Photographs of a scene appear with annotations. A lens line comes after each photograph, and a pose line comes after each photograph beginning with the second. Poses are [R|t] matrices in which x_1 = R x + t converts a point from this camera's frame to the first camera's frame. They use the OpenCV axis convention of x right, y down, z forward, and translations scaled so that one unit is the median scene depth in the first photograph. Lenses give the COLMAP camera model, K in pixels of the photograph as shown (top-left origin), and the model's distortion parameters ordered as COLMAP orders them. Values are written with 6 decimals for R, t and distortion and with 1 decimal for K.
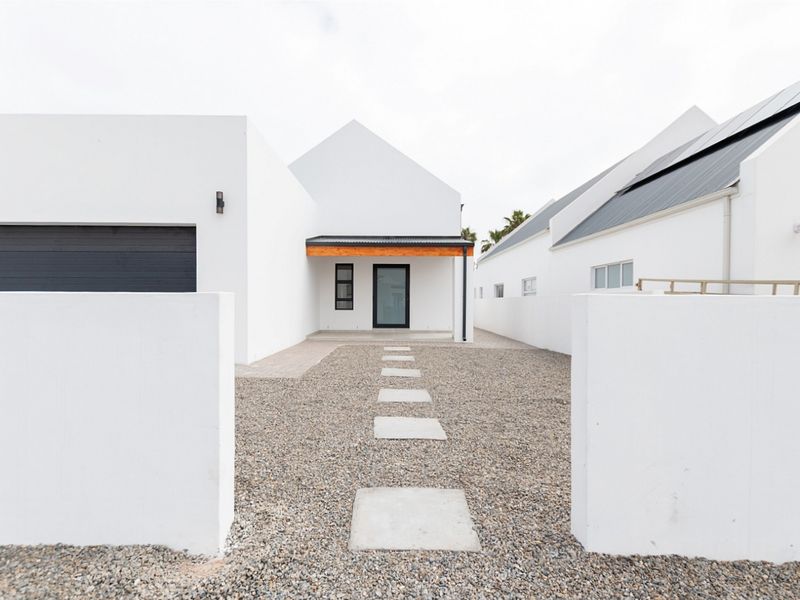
lens RADIAL K [[410.0, 0, 400.0], [0, 410.0, 300.0], [0, 0, 1]] dist [0.001487, 0.000070]
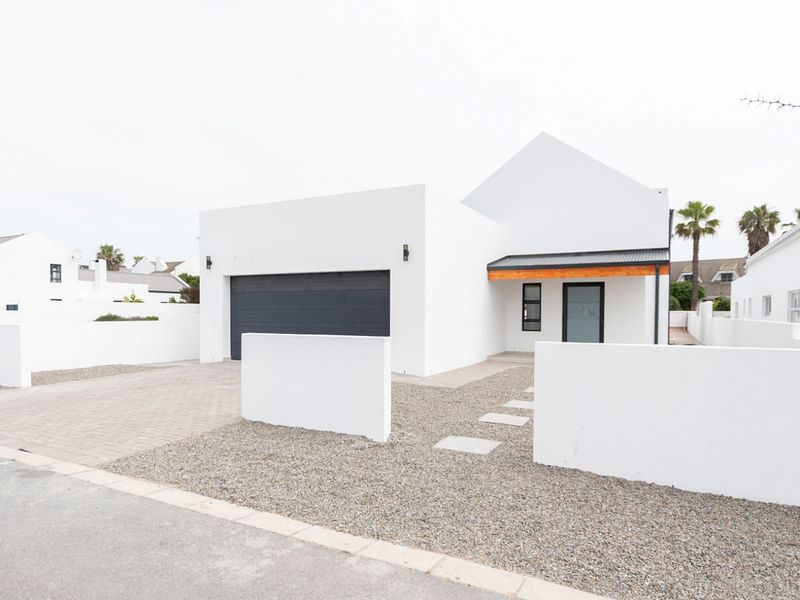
lens RADIAL K [[505.7, 0, 400.0], [0, 505.7, 300.0], [0, 0, 1]] dist [0.000558, 0.000730]
pose [[0.892319, -0.011330, -0.451264, 0.153972], [0.000991, 0.999732, -0.023142, -0.026598], [0.451405, 0.020203, 0.892091, -0.253452]]
